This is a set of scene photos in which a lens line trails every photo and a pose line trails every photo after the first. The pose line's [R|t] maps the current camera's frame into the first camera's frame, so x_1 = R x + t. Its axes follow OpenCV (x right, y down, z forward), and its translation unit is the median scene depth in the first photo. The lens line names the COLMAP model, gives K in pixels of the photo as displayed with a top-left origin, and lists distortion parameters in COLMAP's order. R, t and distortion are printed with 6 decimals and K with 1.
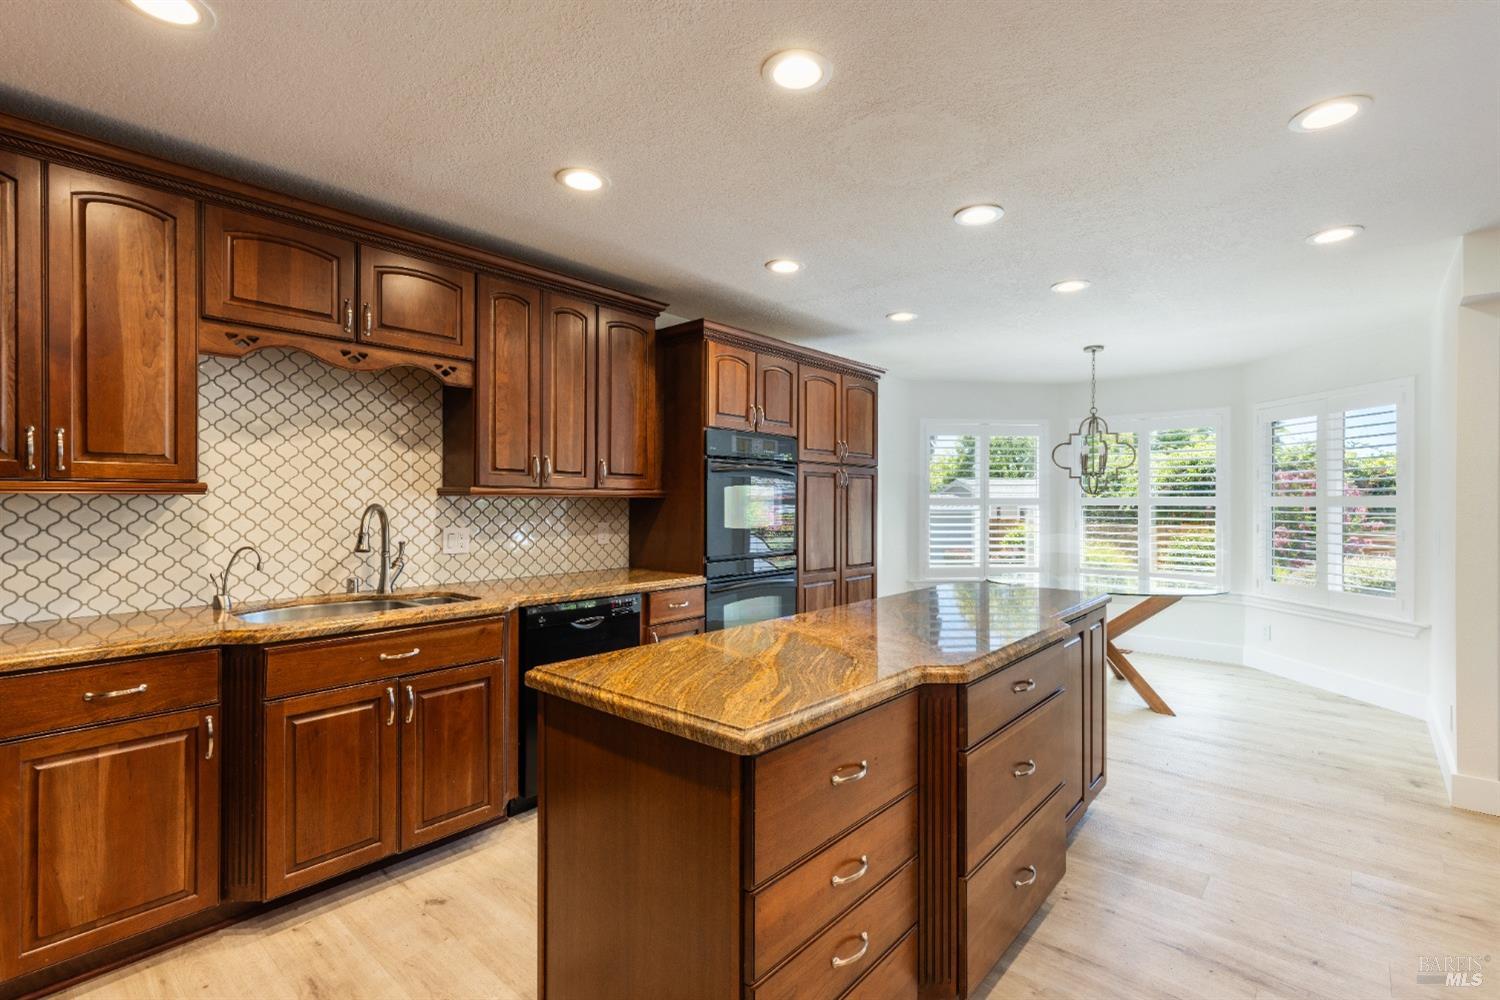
lens RADIAL K [[695.0, 0, 749.2], [0, 695.0, 496.5], [0, 0, 1]] dist [0.009556, -0.000063]
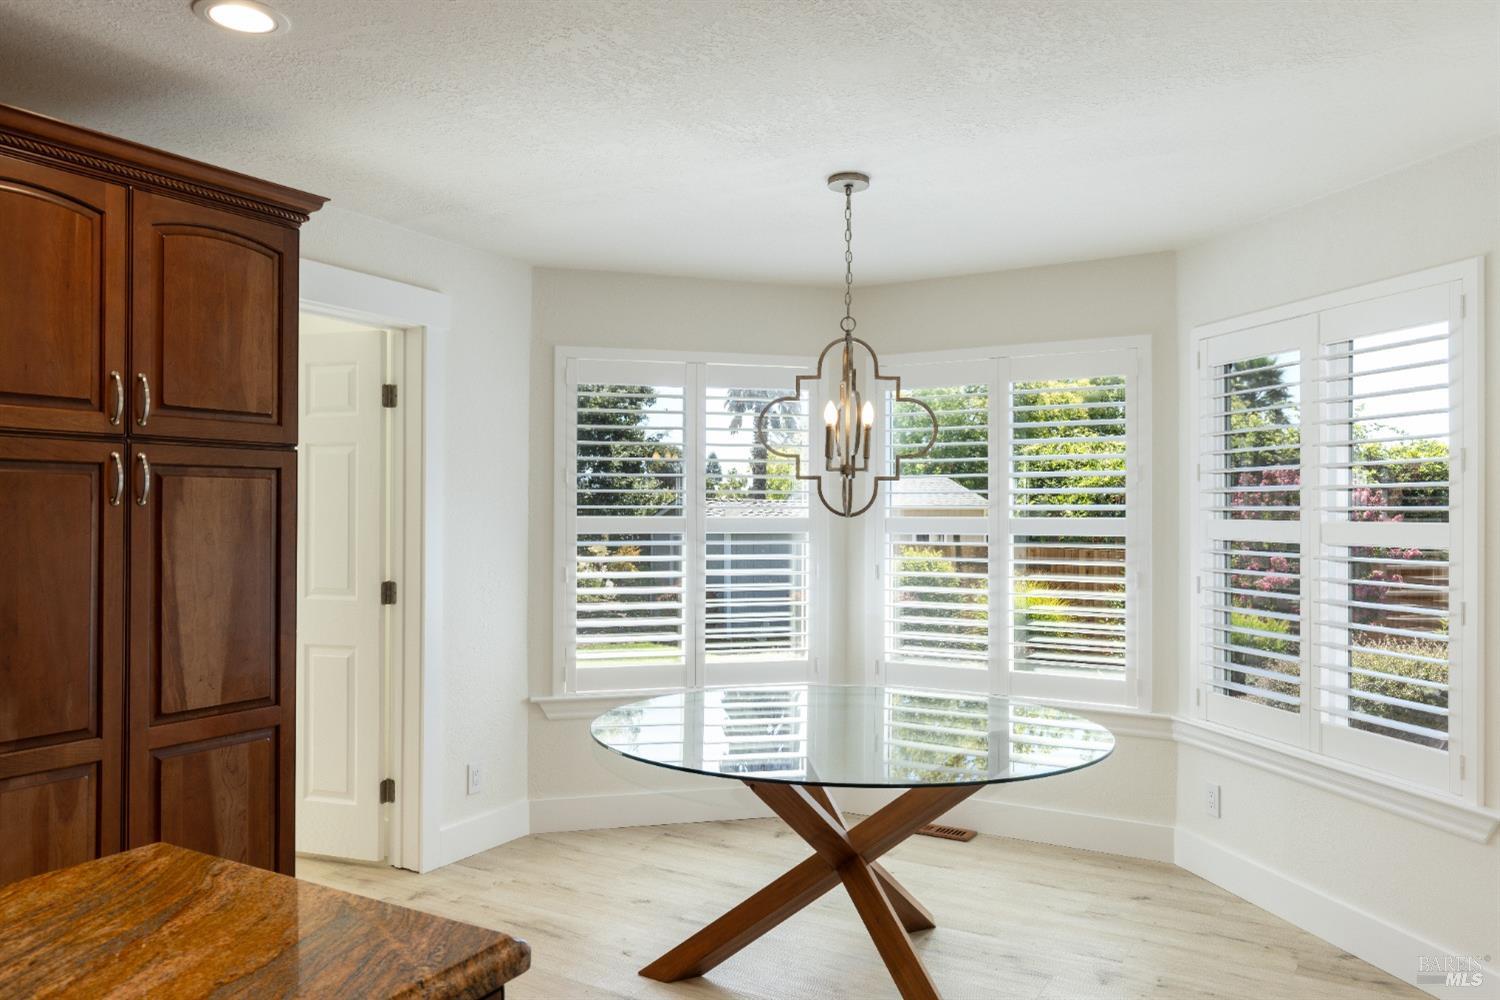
lens RADIAL K [[1090.1, 0, 751.2], [0, 1090.1, 505.5], [0, 0, 1]] dist [0.021745, -0.000874]
pose [[0.982975, 0.001382, 0.183733, 0.321475], [-0.001705, 0.999997, 0.001600, -0.011163], [-0.183730, -0.001886, 0.982975, 0.353137]]
